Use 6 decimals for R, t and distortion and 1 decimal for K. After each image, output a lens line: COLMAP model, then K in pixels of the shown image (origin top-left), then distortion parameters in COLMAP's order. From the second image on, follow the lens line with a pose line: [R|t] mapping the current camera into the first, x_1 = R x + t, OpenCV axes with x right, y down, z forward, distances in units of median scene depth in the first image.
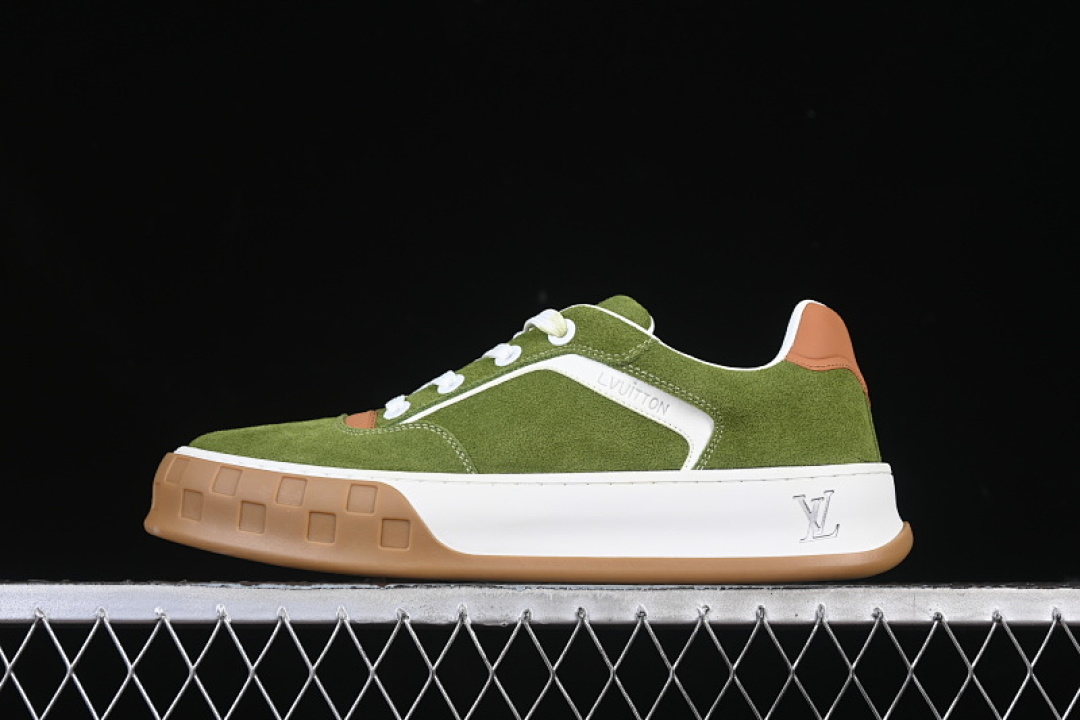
lens RADIAL K [[2367.2, 0, 534.2], [0, 2367.2, 357.8], [0, 0, 1]] dist [0.002745, 0.000000]
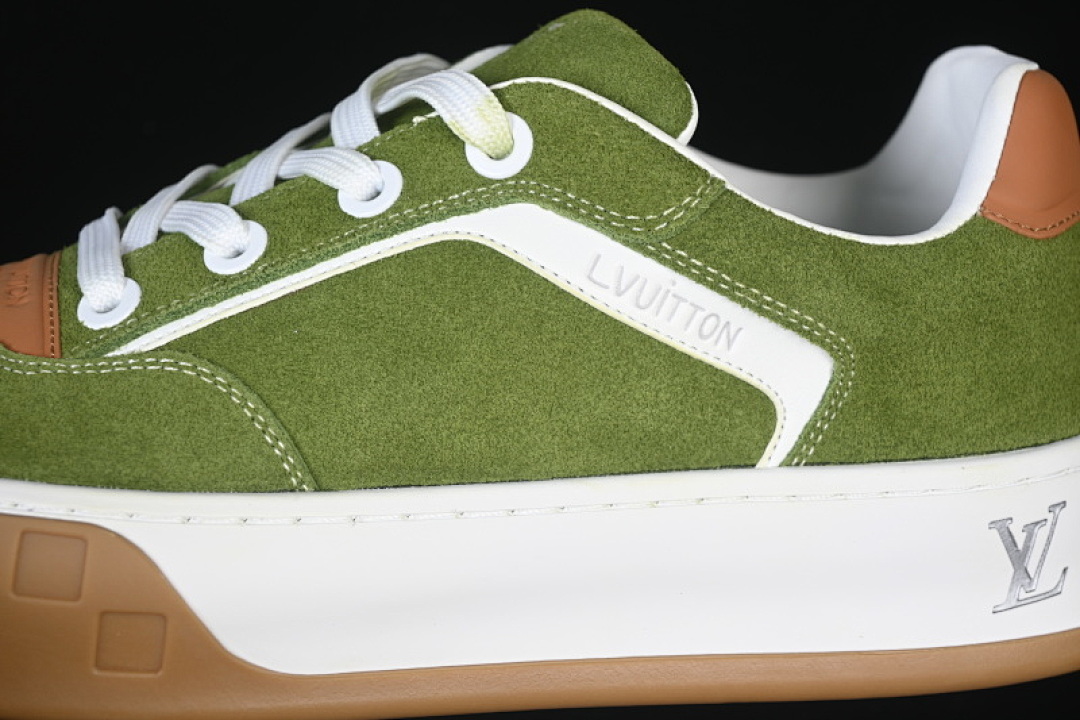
lens RADIAL K [[2367.2, 0, 534.6], [0, 2367.2, 365.4], [0, 0, 1]] dist [0.002745, 0.000000]
pose [[0.975491, -0.016400, 0.219425, -0.079844], [-0.057859, 0.943006, 0.327706, -0.118149], [-0.212294, -0.332370, 0.918946, 0.595388]]
